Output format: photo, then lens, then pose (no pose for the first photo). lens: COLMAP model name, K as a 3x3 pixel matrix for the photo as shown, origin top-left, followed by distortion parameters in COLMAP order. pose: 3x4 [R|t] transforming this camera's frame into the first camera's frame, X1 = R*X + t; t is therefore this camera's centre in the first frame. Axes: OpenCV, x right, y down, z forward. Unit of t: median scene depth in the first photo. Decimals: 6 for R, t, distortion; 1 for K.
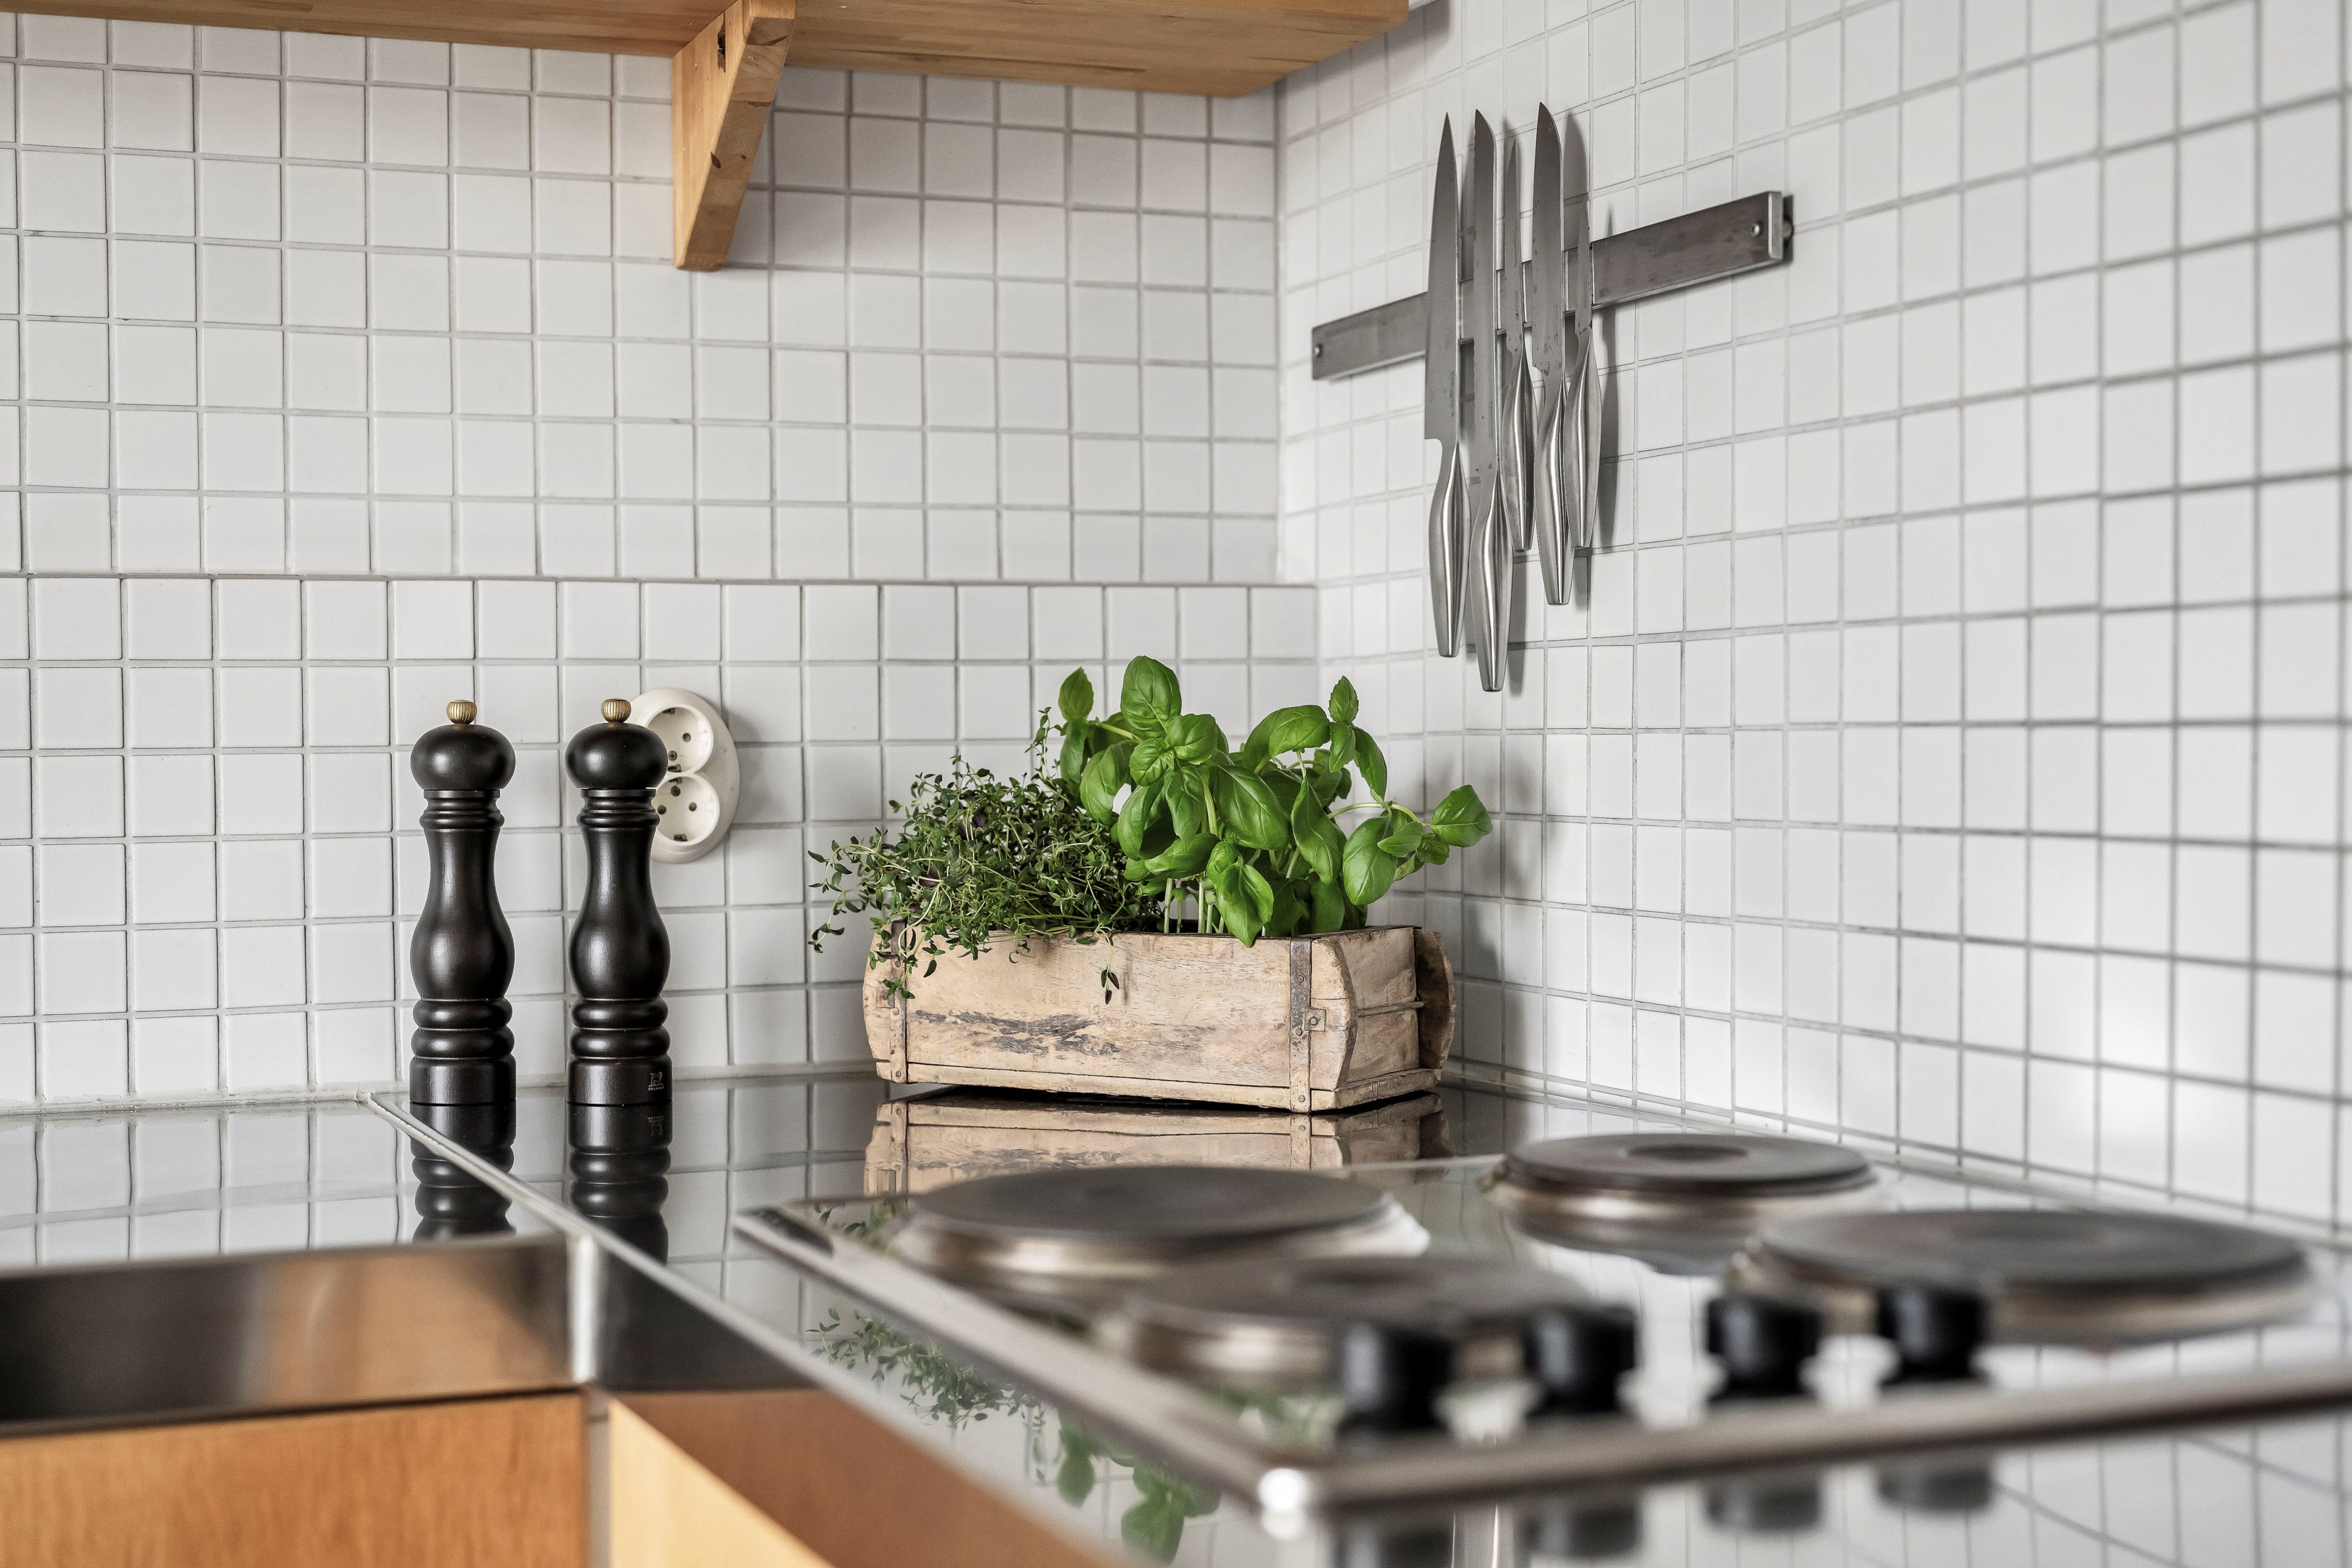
lens RADIAL K [[3373.0, 0, 1154.4], [0, 3373.0, 775.5], [0, 0, 1]] dist [0.010585, 0.000000]
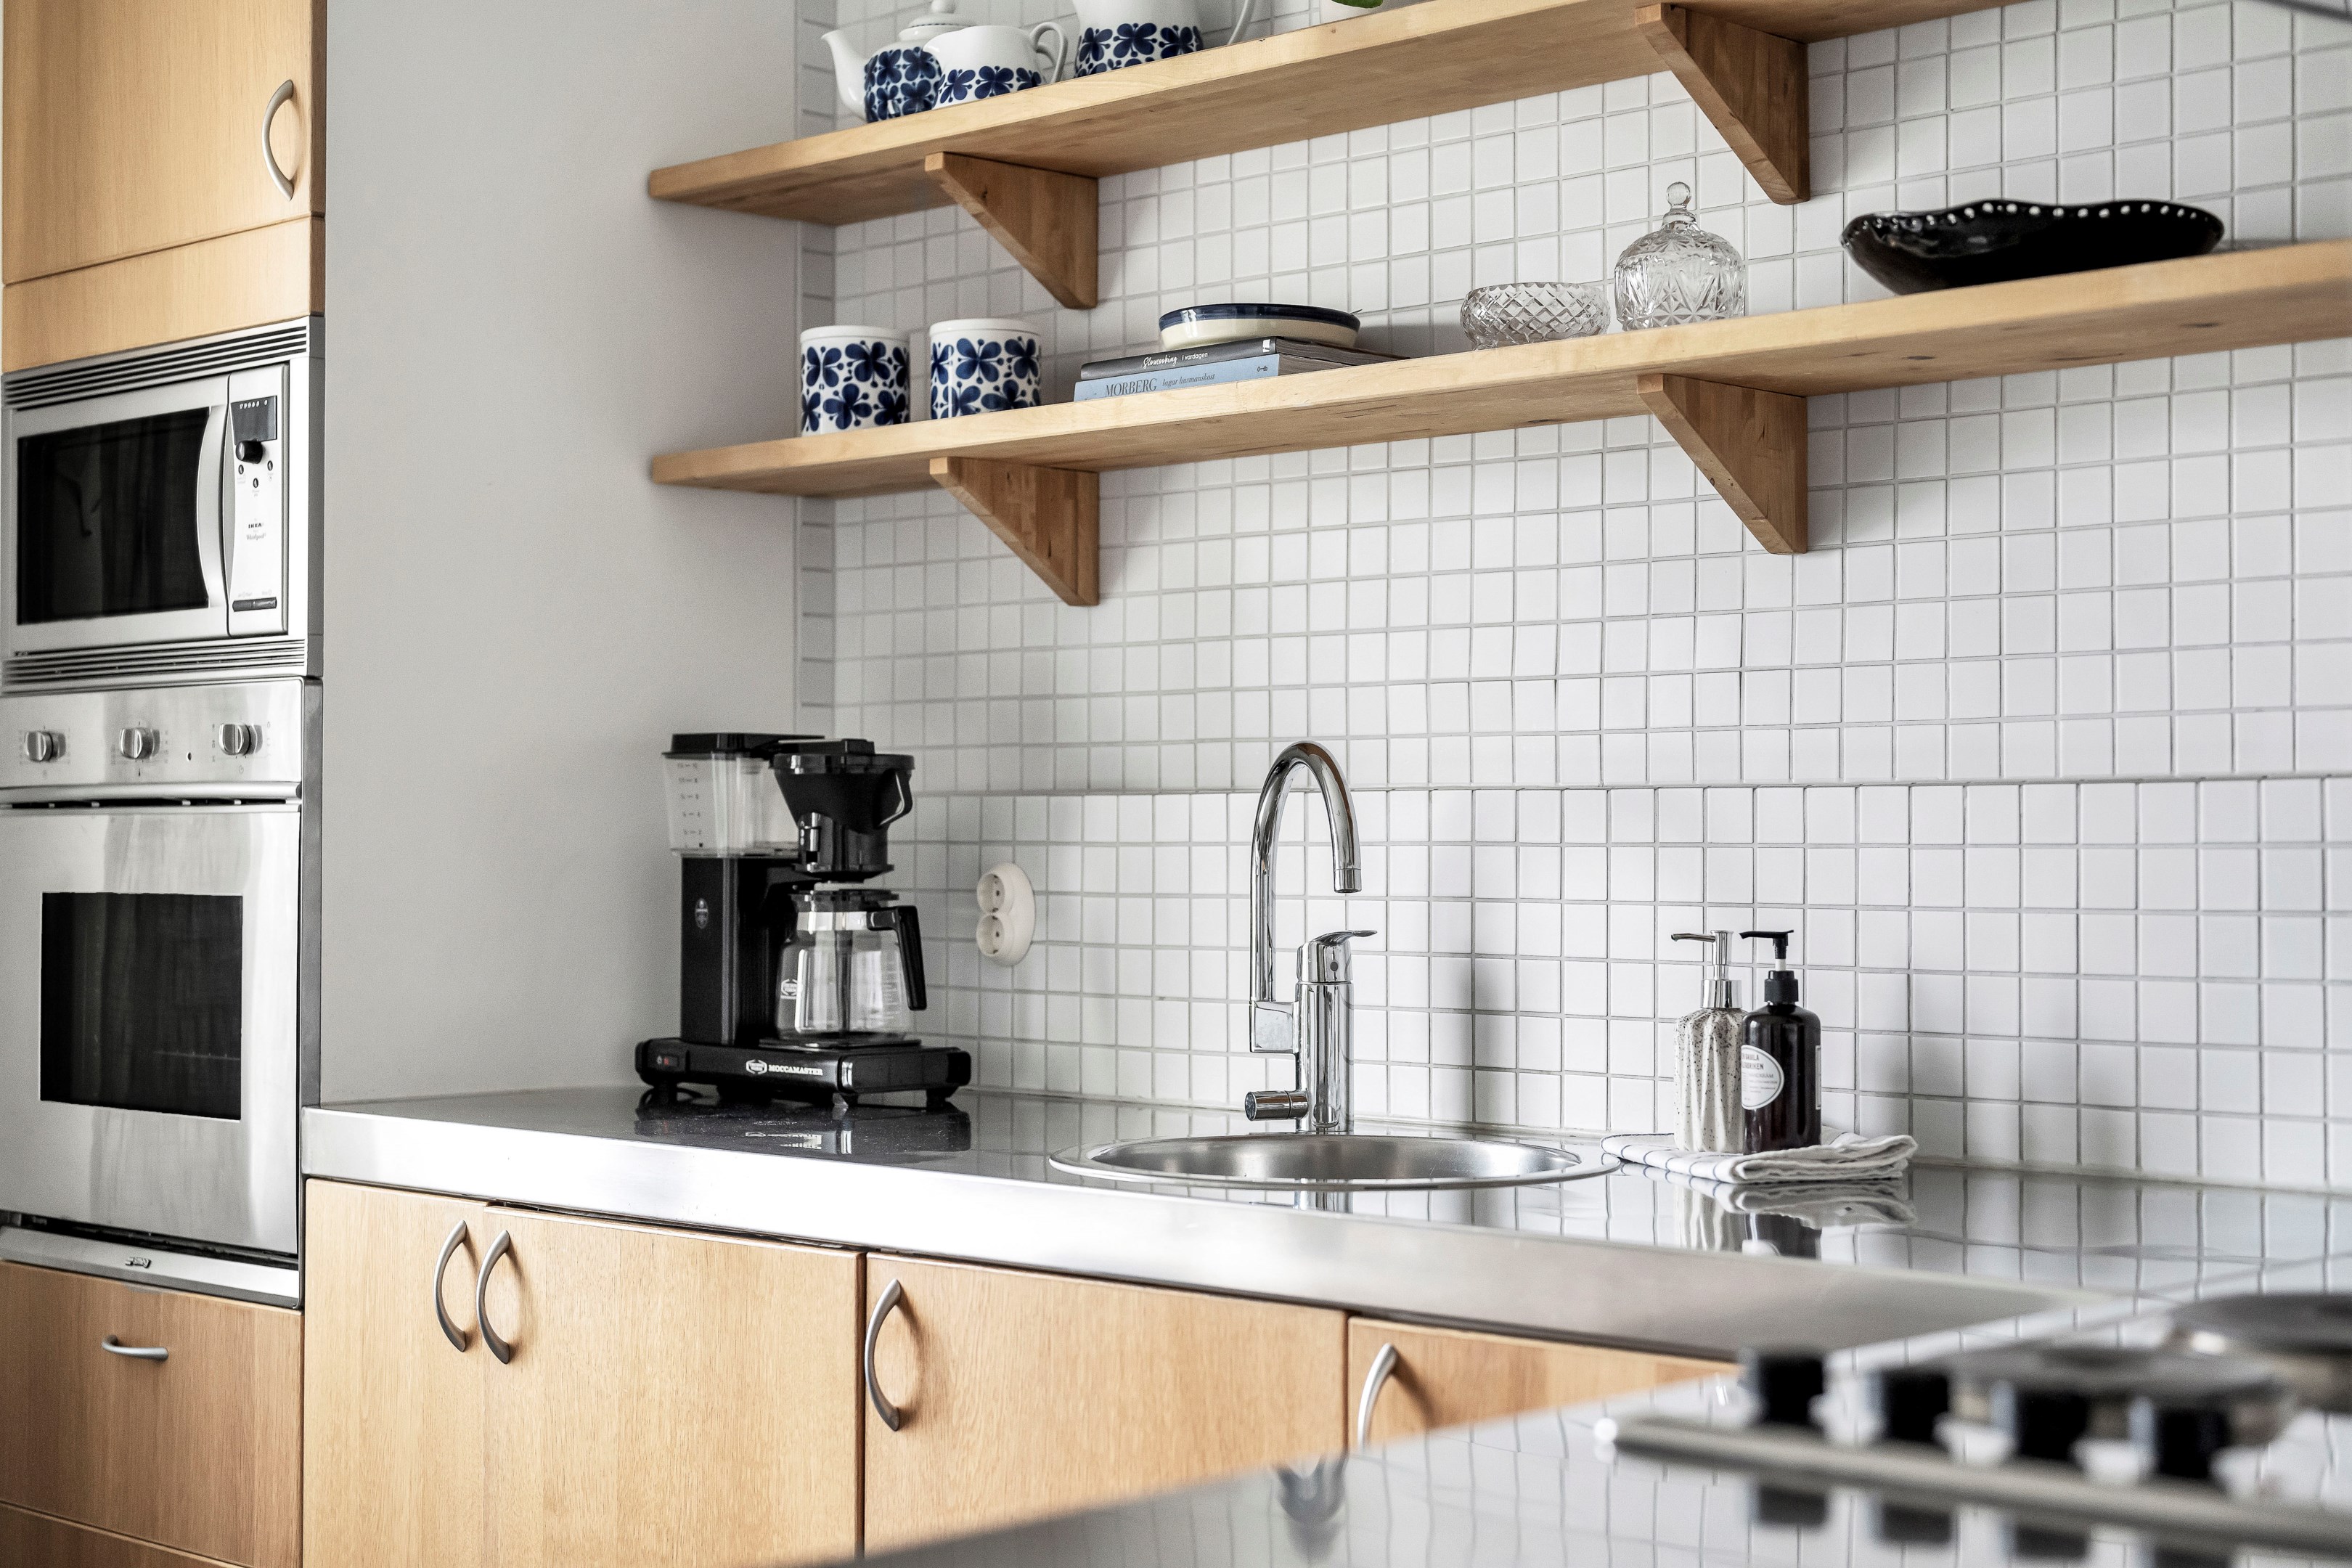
lens RADIAL K [[3373.0, 0, 1192.4], [0, 3373.0, 800.8], [0, 0, 1]] dist [0.010585, 0.000000]
pose [[0.411362, -0.005376, -0.911456, 0.659587], [-0.009879, 0.999898, -0.010356, -0.031904], [0.911419, 0.013264, 0.411267, 0.071998]]
